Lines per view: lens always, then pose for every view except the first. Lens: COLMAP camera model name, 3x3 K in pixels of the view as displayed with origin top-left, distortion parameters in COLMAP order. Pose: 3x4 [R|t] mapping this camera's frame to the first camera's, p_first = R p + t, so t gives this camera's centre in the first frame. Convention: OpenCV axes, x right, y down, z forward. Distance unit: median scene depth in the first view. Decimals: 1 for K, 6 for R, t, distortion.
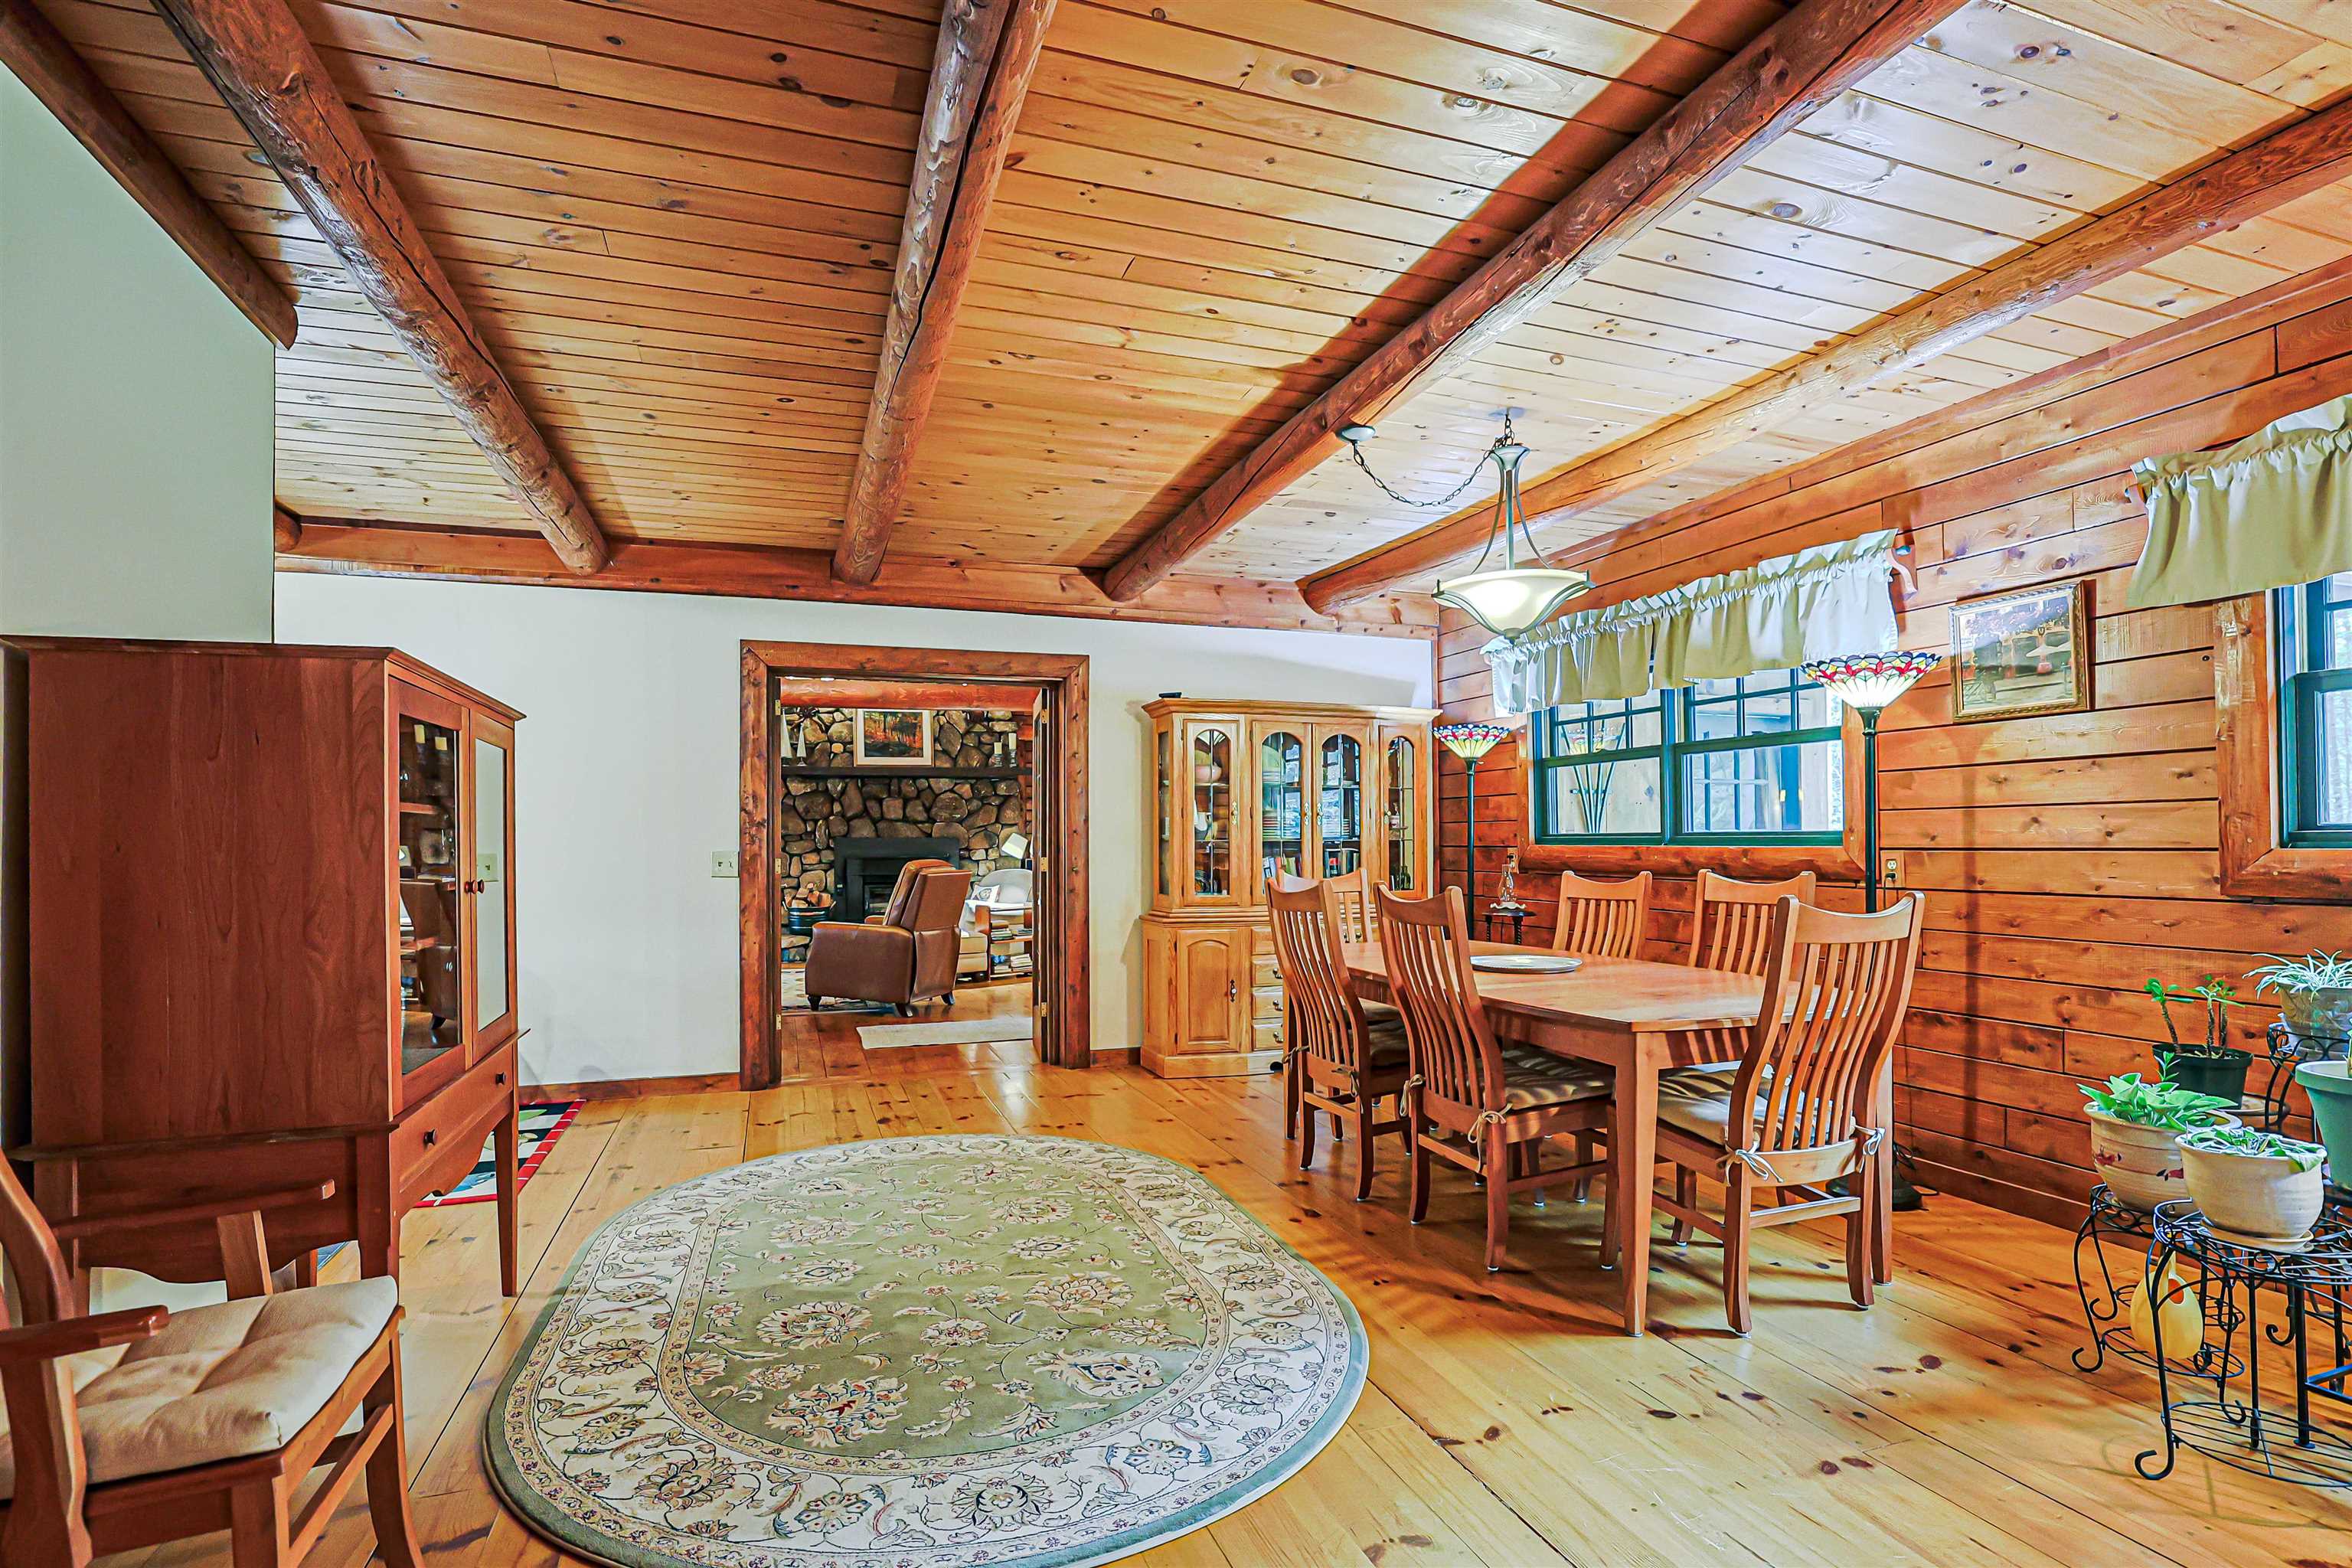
lens RADIAL K [[1146.4, 0, 1183.6], [0, 1146.4, 834.5], [0, 0, 1]] dist [-0.034356, 0.000931]
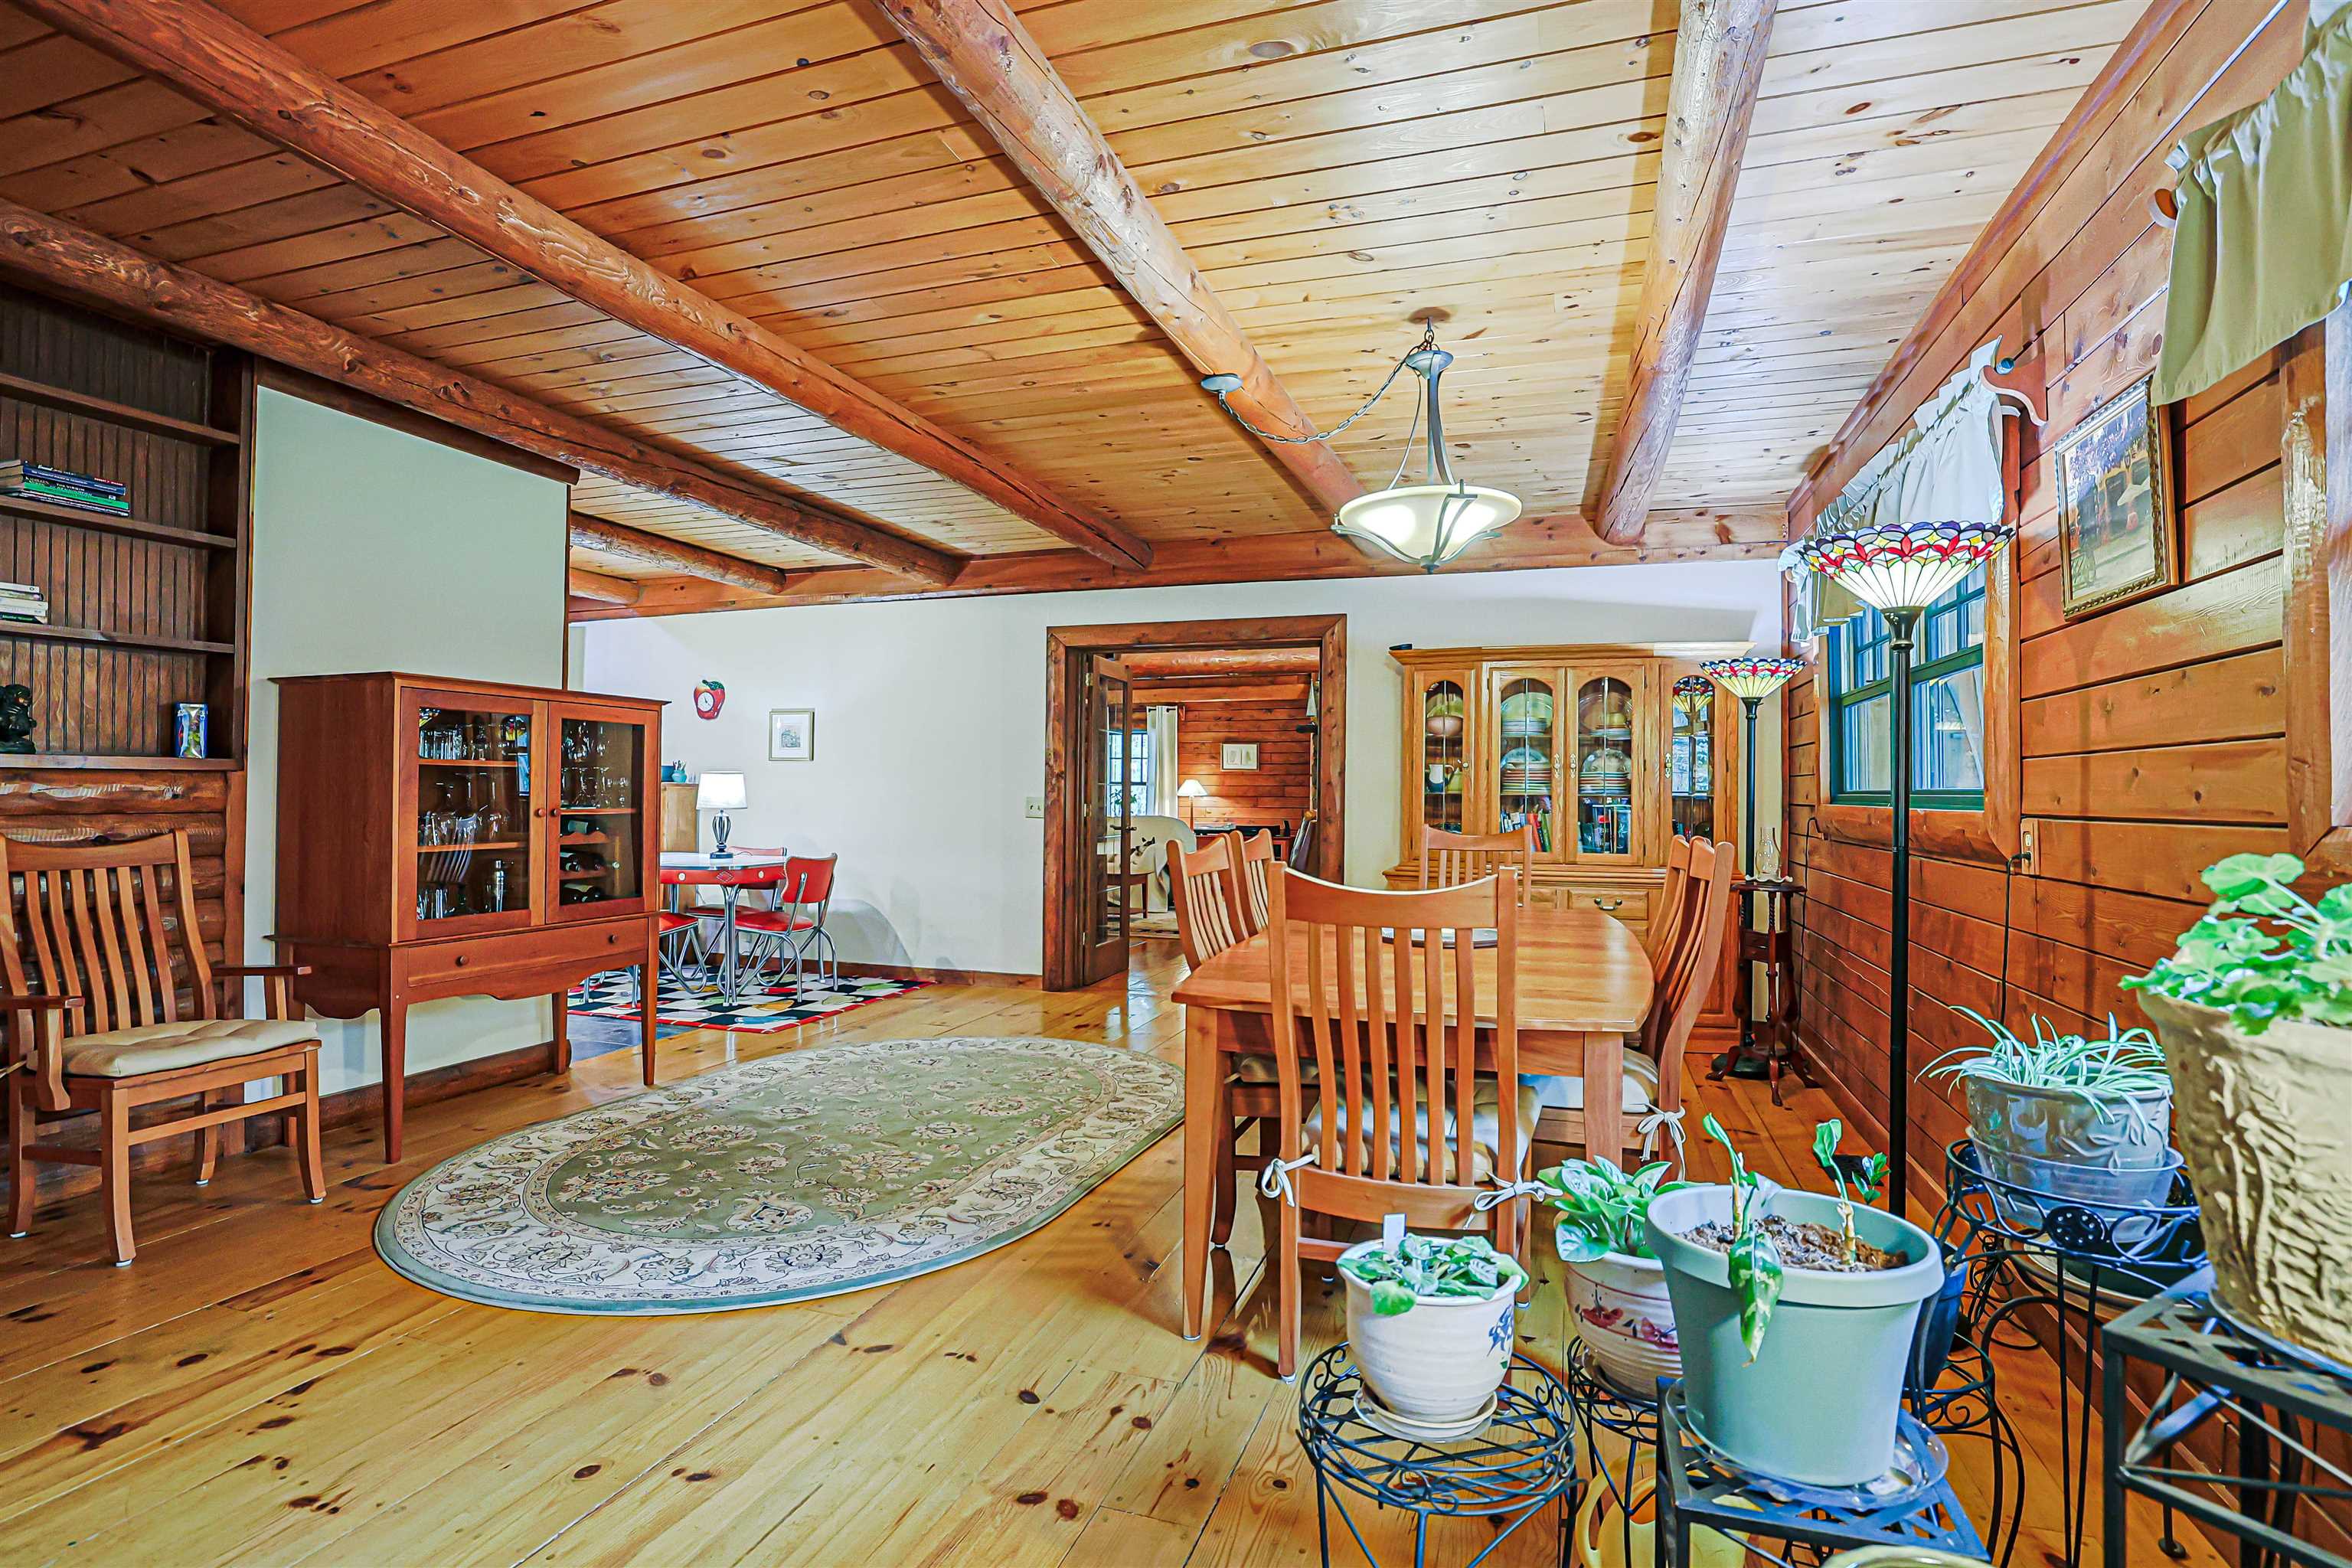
lens RADIAL K [[1075.8, 0, 1158.5], [0, 1075.8, 783.4], [0, 0, 1]] dist [-0.048839, 0.018815]
pose [[0.796781, 0.007242, -0.604224, 0.415746], [-0.009259, 0.999957, -0.000225, -0.001226], [0.604197, 0.005773, 0.796814, 0.140438]]
